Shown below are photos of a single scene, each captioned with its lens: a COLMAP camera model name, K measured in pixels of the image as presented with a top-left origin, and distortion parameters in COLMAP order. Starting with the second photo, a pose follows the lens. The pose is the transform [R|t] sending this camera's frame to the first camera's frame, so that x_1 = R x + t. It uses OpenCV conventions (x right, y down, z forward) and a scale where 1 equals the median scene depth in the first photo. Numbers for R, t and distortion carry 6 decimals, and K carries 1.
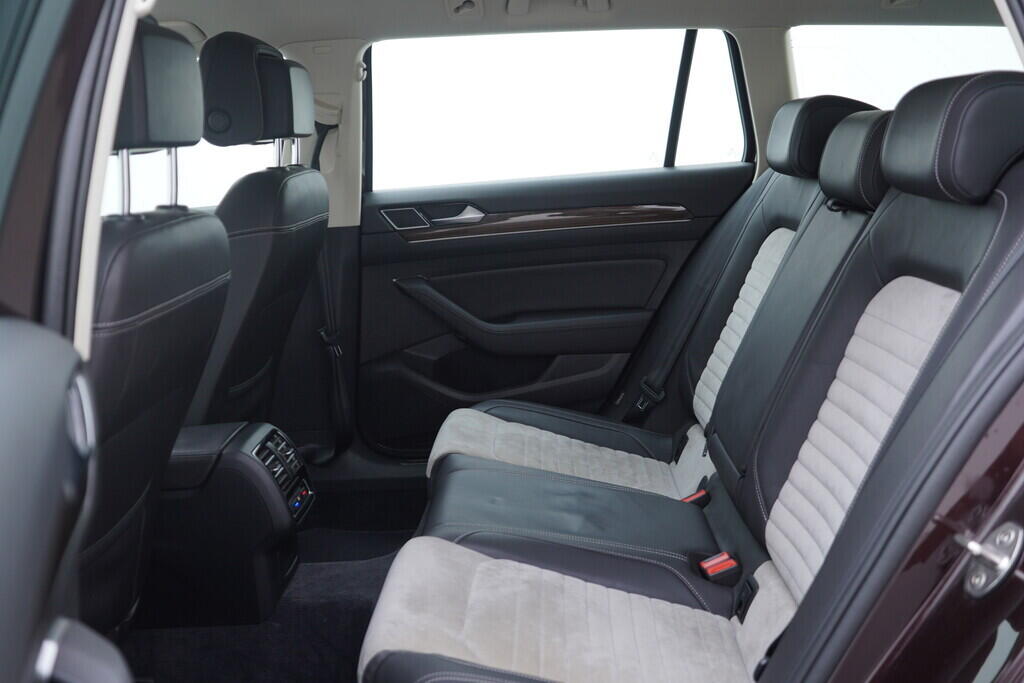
lens RADIAL K [[1042.0, 0, 506.8], [0, 1042.0, 351.7], [0, 0, 1]] dist [-0.014648, -0.006306]
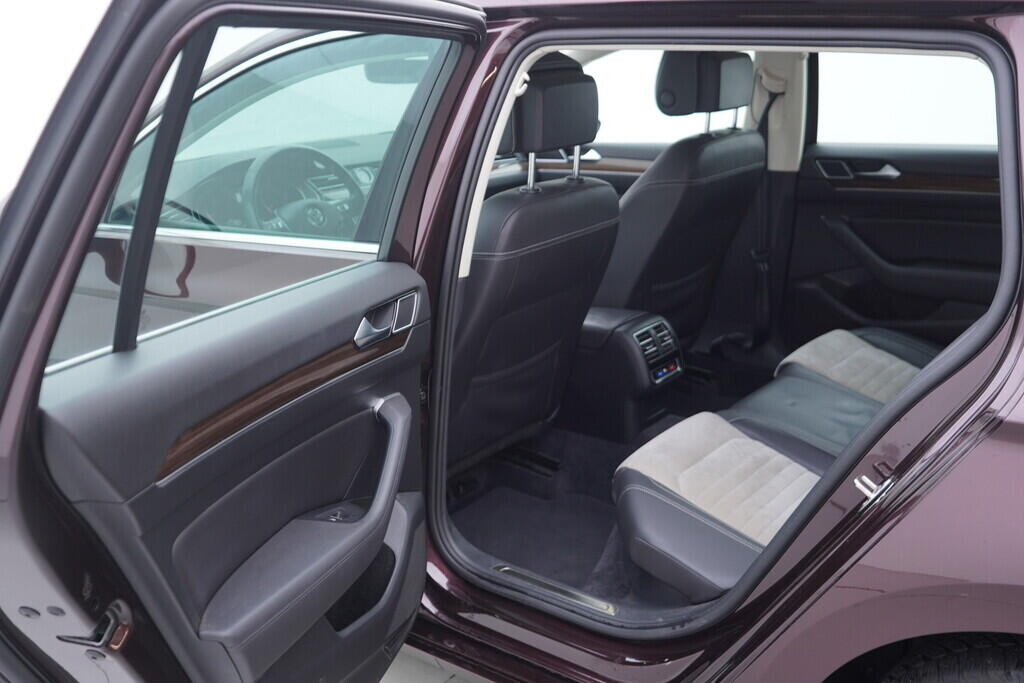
lens RADIAL K [[1042.0, 0, 506.8], [0, 1042.0, 351.7], [0, 0, 1]] dist [-0.014648, -0.006306]
pose [[0.799805, 0.203487, -0.564716, 0.351963], [-0.123806, 0.976481, 0.176514, -0.091992], [0.587353, -0.071261, 0.806188, -0.248712]]
